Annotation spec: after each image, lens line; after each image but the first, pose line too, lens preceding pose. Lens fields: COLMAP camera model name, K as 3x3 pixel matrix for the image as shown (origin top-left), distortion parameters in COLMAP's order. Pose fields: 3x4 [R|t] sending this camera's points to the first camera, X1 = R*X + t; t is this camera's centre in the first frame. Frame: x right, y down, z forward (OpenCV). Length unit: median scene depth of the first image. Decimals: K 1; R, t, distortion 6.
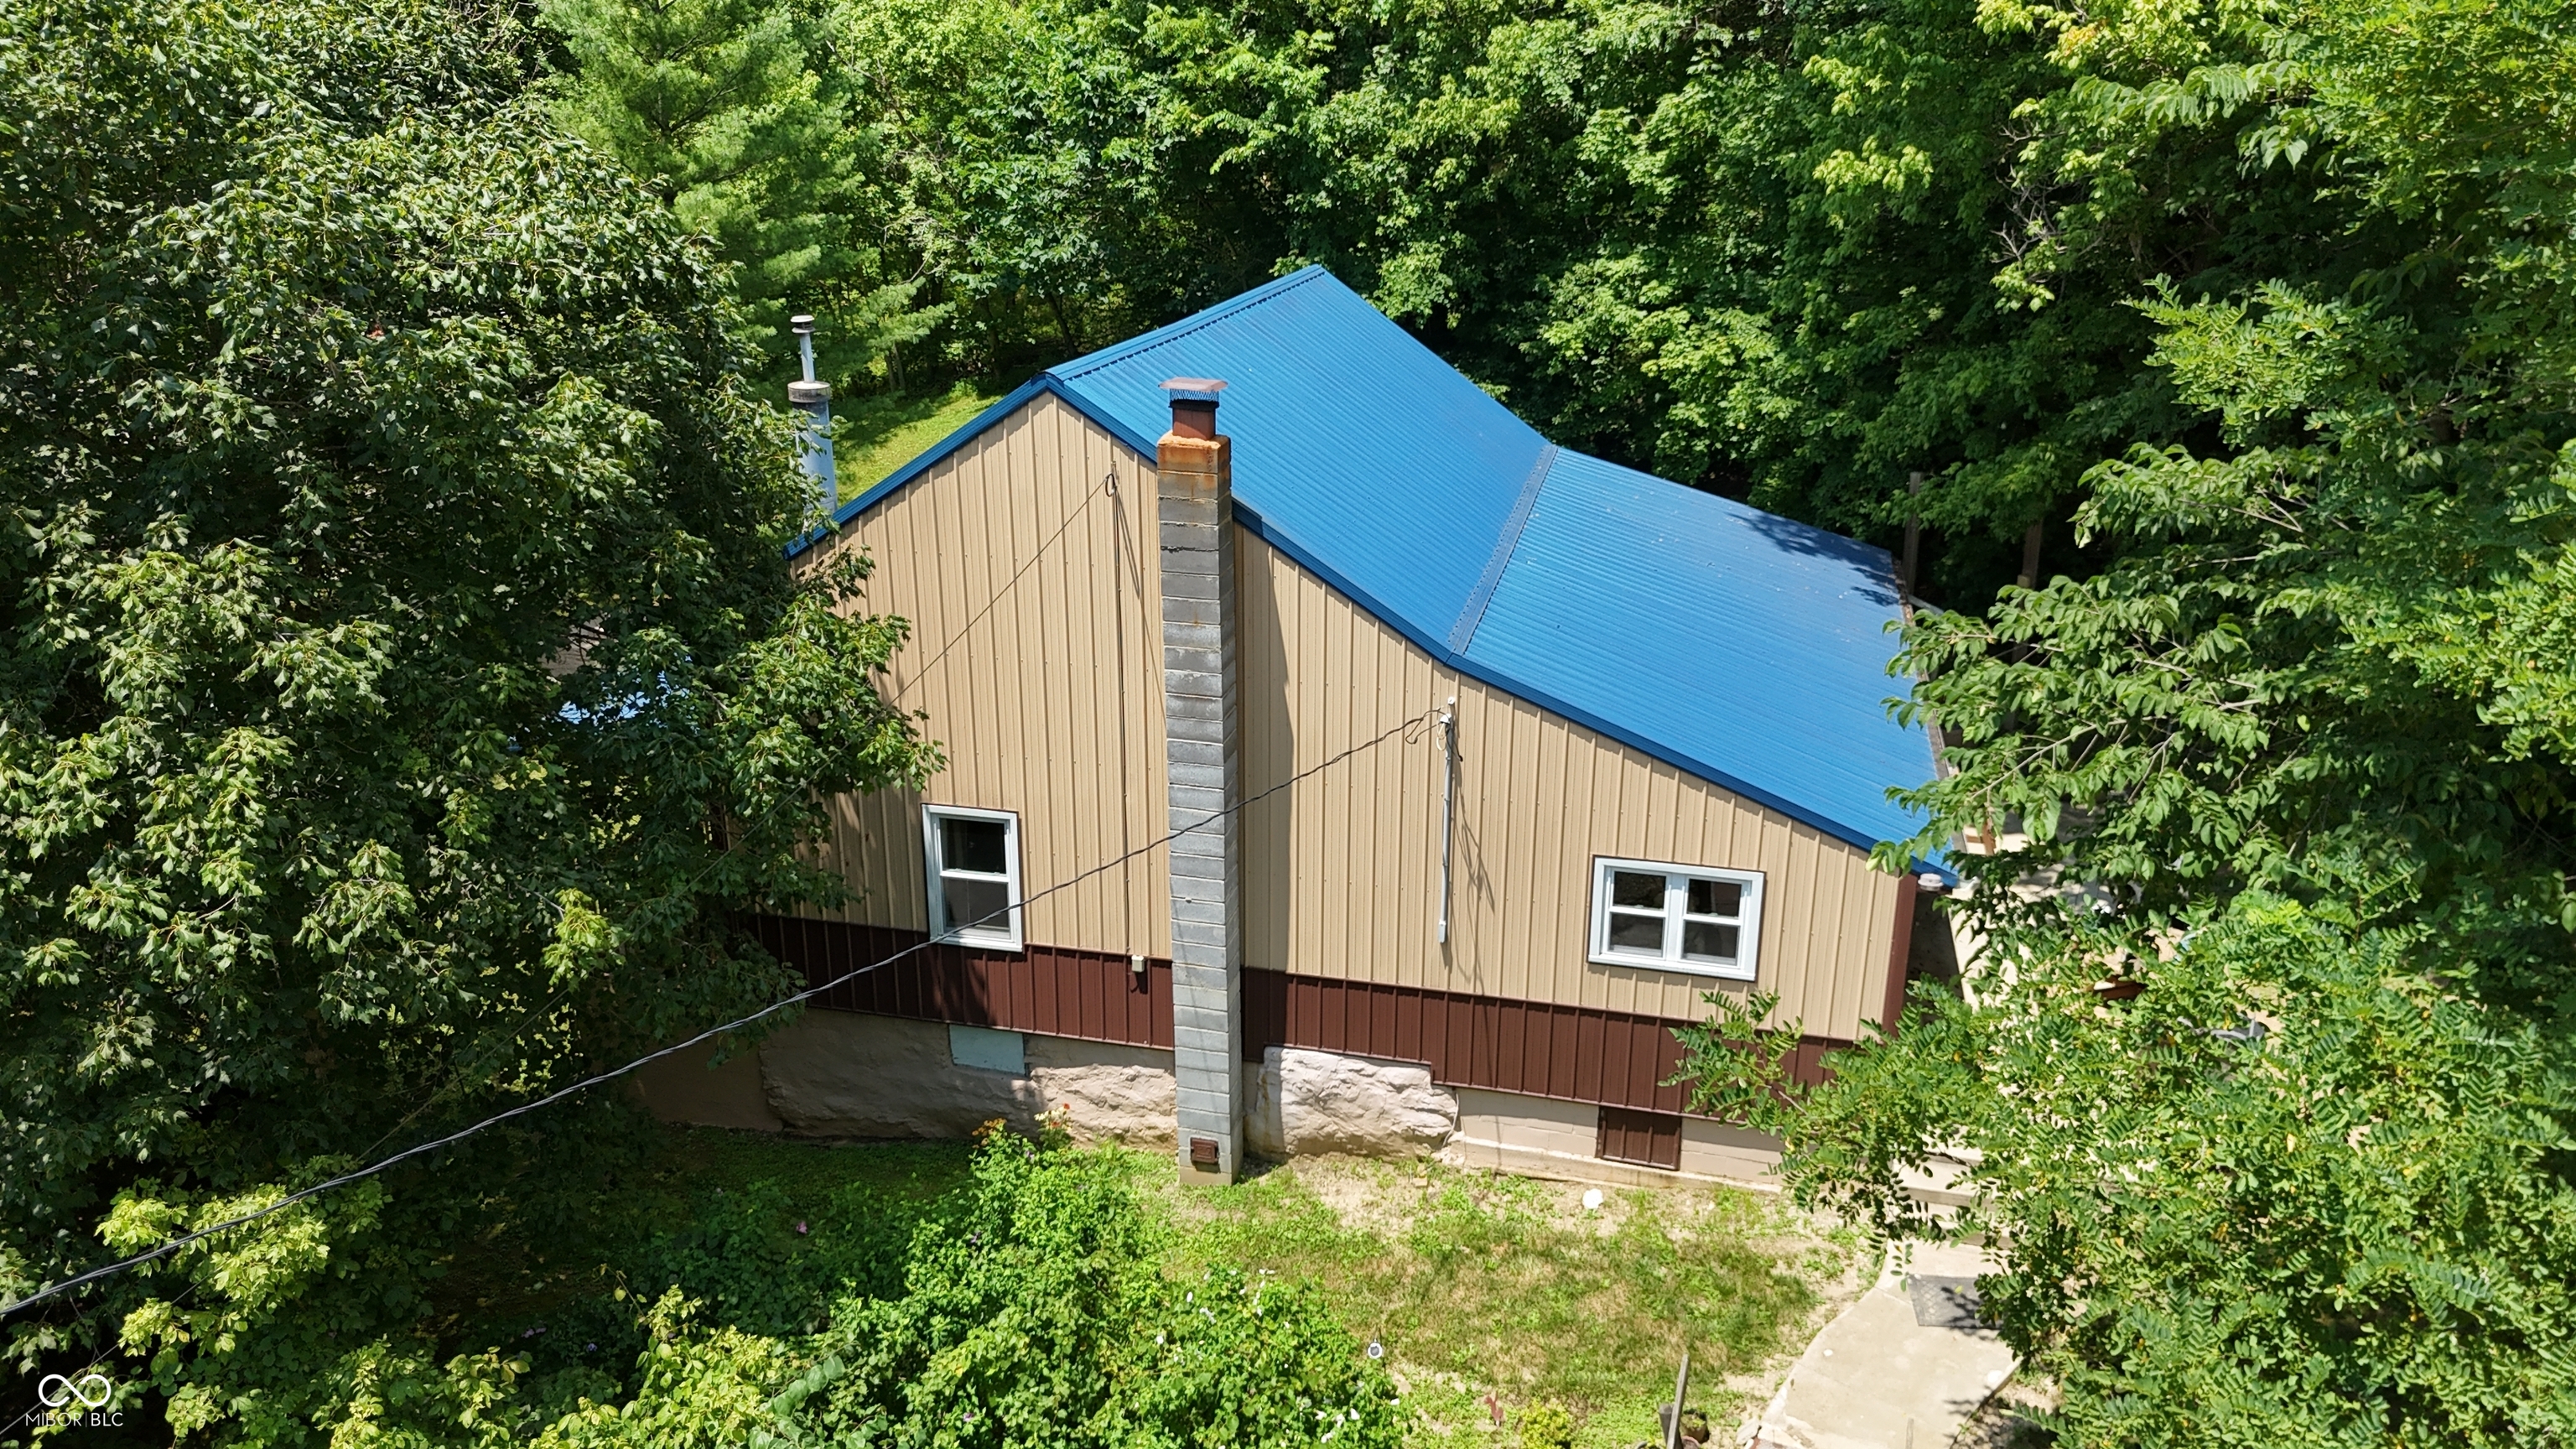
lens RADIAL K [[1902.8, 0, 1279.0], [0, 1902.8, 700.1], [0, 0, 1]] dist [0.058576, -0.058276]
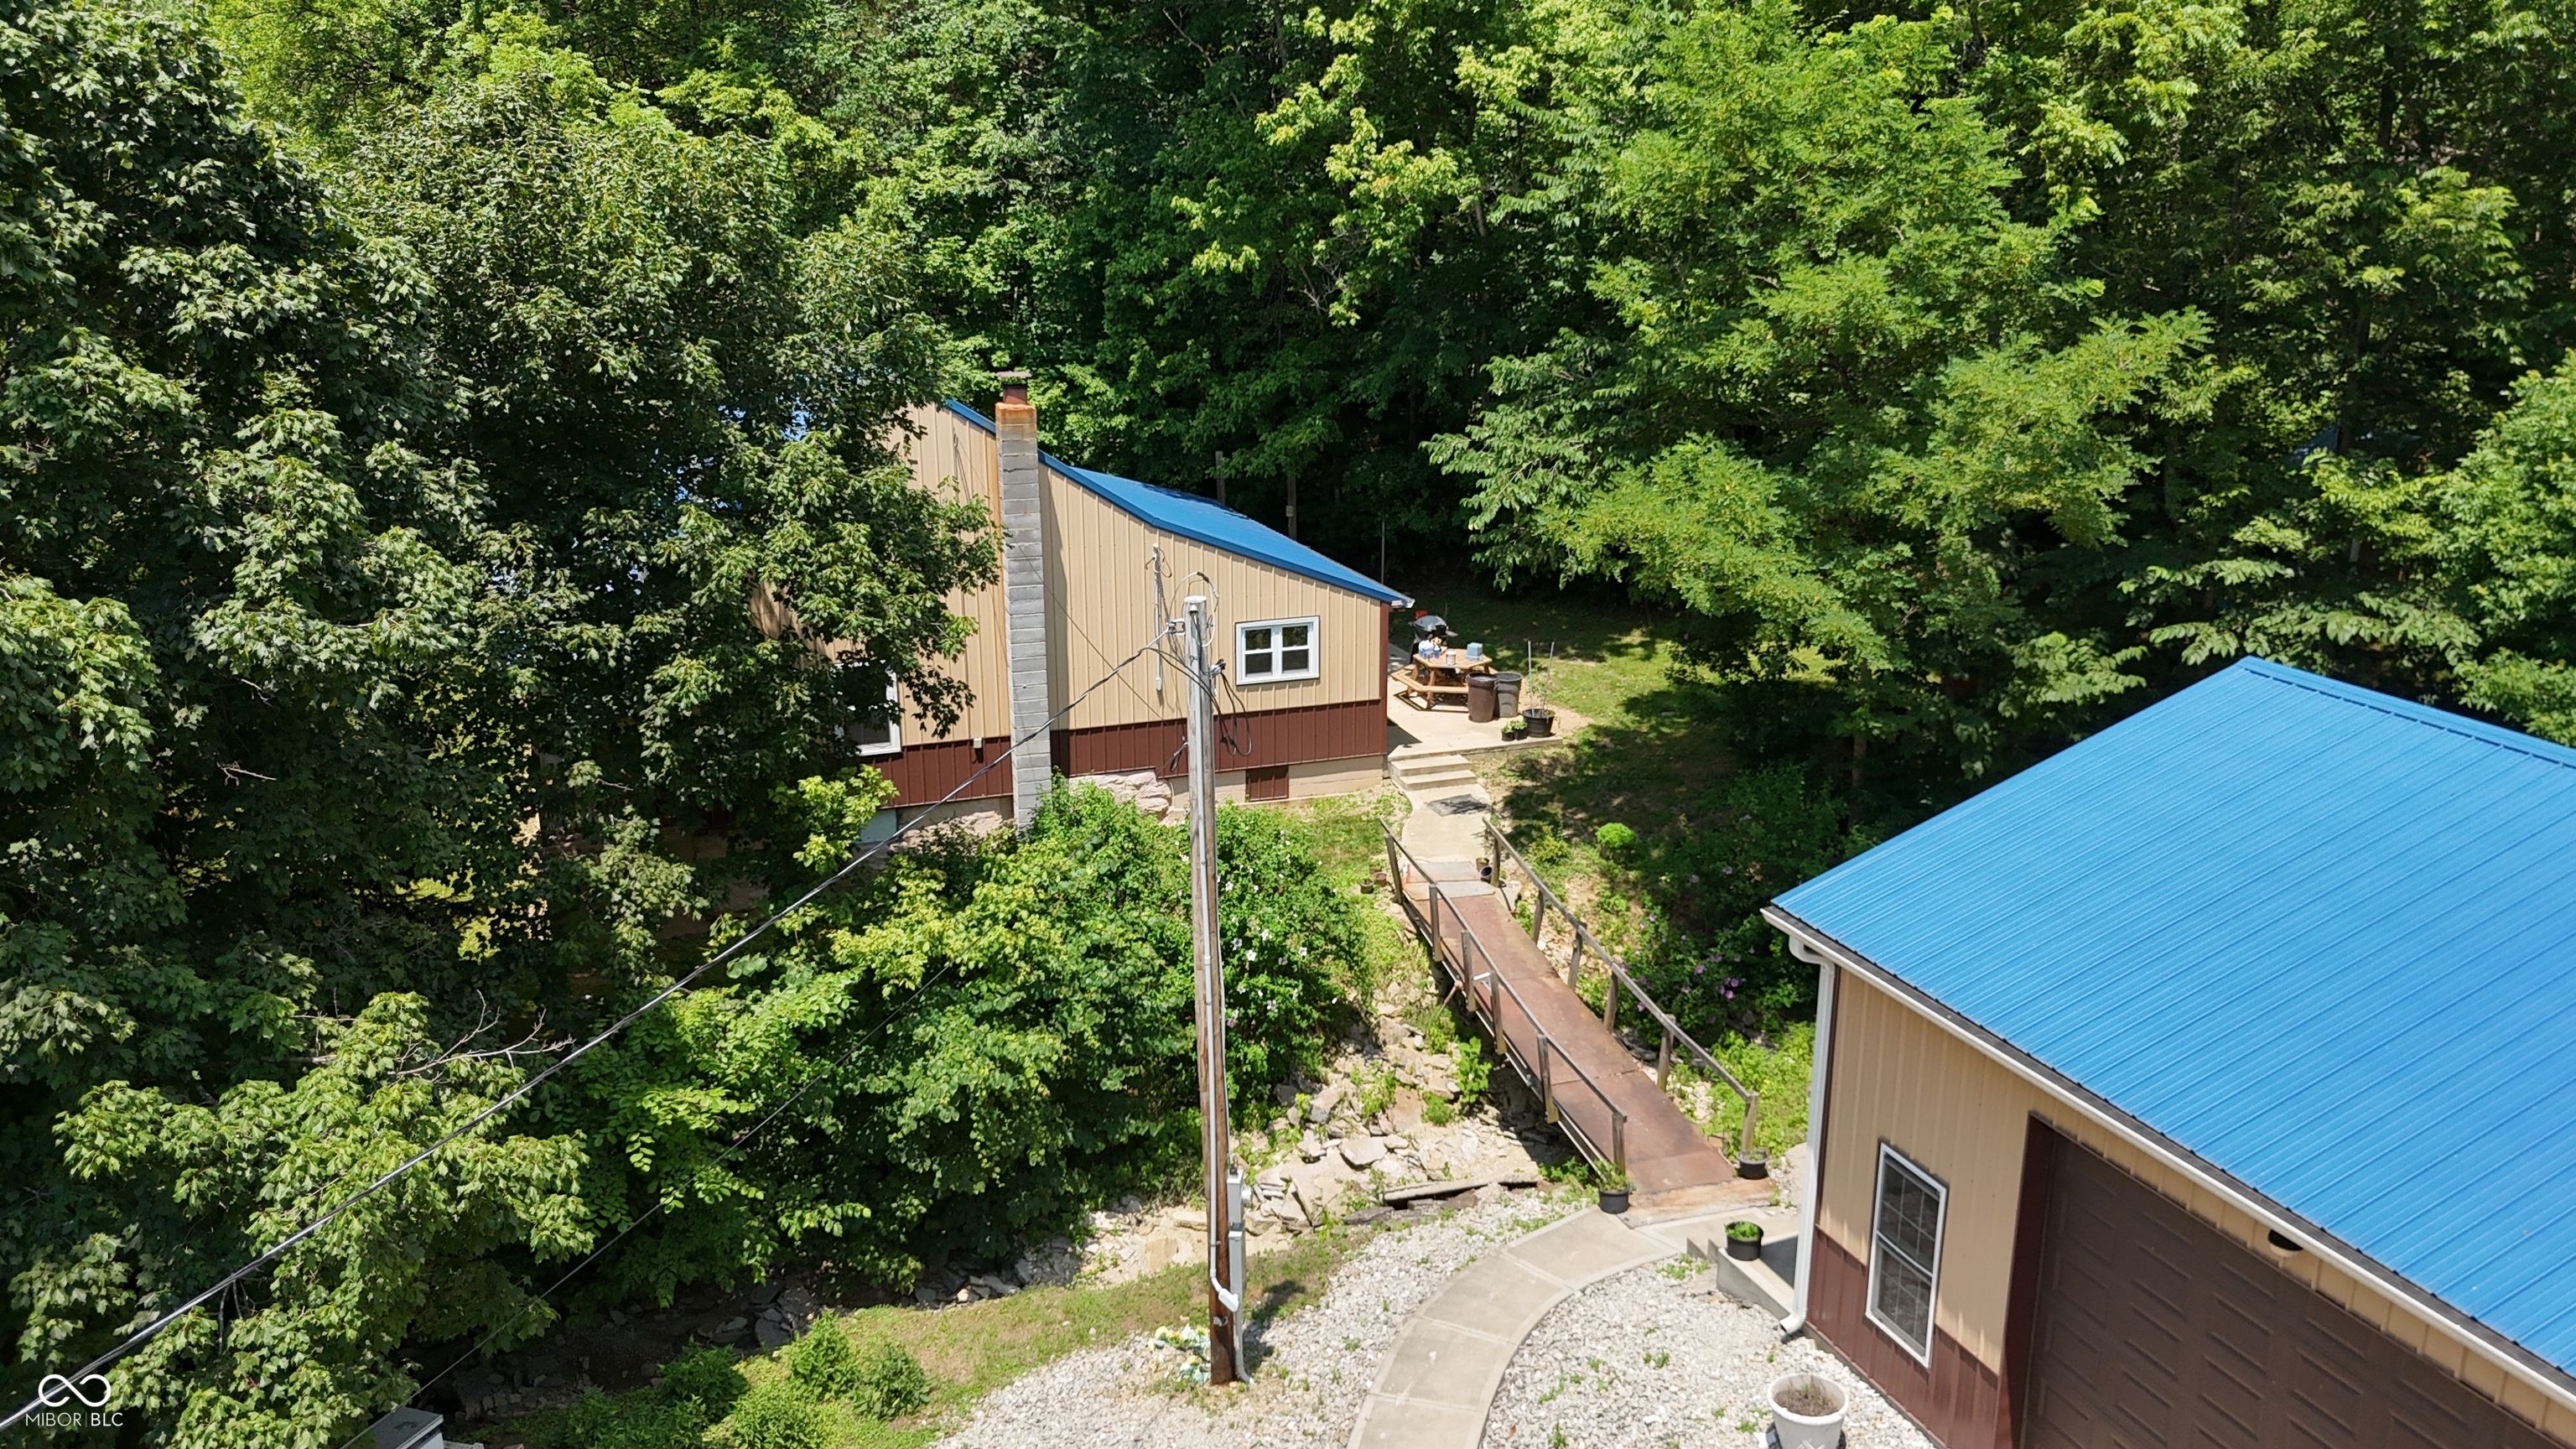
lens RADIAL K [[1902.8, 0, 1274.7], [0, 1902.8, 712.2], [0, 0, 1]] dist [0.058576, -0.058276]
pose [[0.833546, -0.150634, 0.531518, -0.773123], [0.188371, 0.981949, -0.017122, 0.201222], [-0.519344, 0.114395, 0.846874, -0.543127]]
